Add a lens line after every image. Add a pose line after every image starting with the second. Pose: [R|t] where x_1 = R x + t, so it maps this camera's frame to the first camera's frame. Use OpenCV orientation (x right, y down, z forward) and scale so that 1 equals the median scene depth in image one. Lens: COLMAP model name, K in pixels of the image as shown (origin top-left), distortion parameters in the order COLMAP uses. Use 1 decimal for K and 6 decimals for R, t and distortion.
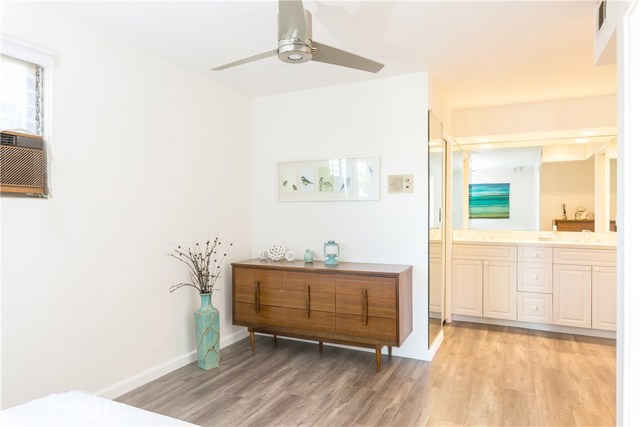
lens RADIAL K [[407.8, 0, 320.0], [0, 407.8, 213.5], [0, 0, 1]] dist [0.007655, -0.000262]
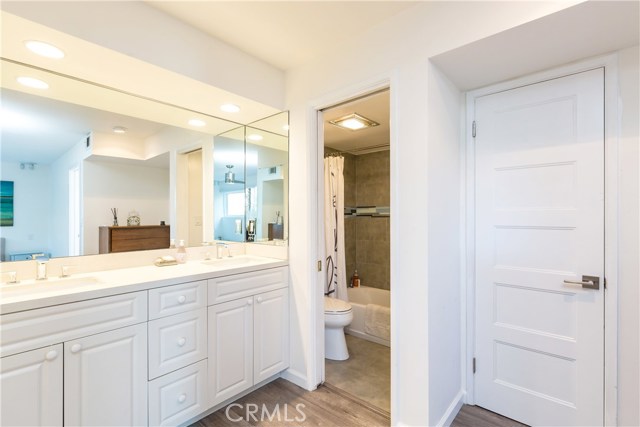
lens RADIAL K [[294.3, 0, 320.0], [0, 294.3, 213.5], [0, 0, 1]] dist [-0.000206, -0.000011]
pose [[0.271503, 0.003306, 0.962432, 0.247252], [0.010354, 0.999926, -0.006356, -0.008674], [-0.962382, 0.011691, 0.271448, 0.881819]]
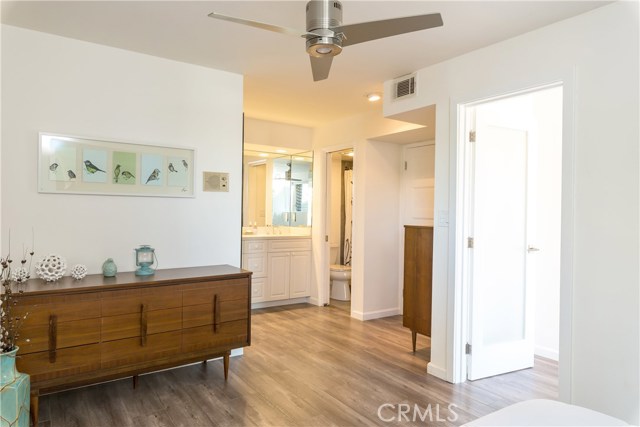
lens RADIAL K [[407.8, 0, 320.0], [0, 407.8, 213.5], [0, 0, 1]] dist [0.007655, -0.000262]
pose [[0.494336, 0.001107, 0.869270, -0.518583], [-0.011876, 0.999914, 0.005480, -0.005696], [-0.869190, -0.013032, 0.494307, 0.307414]]
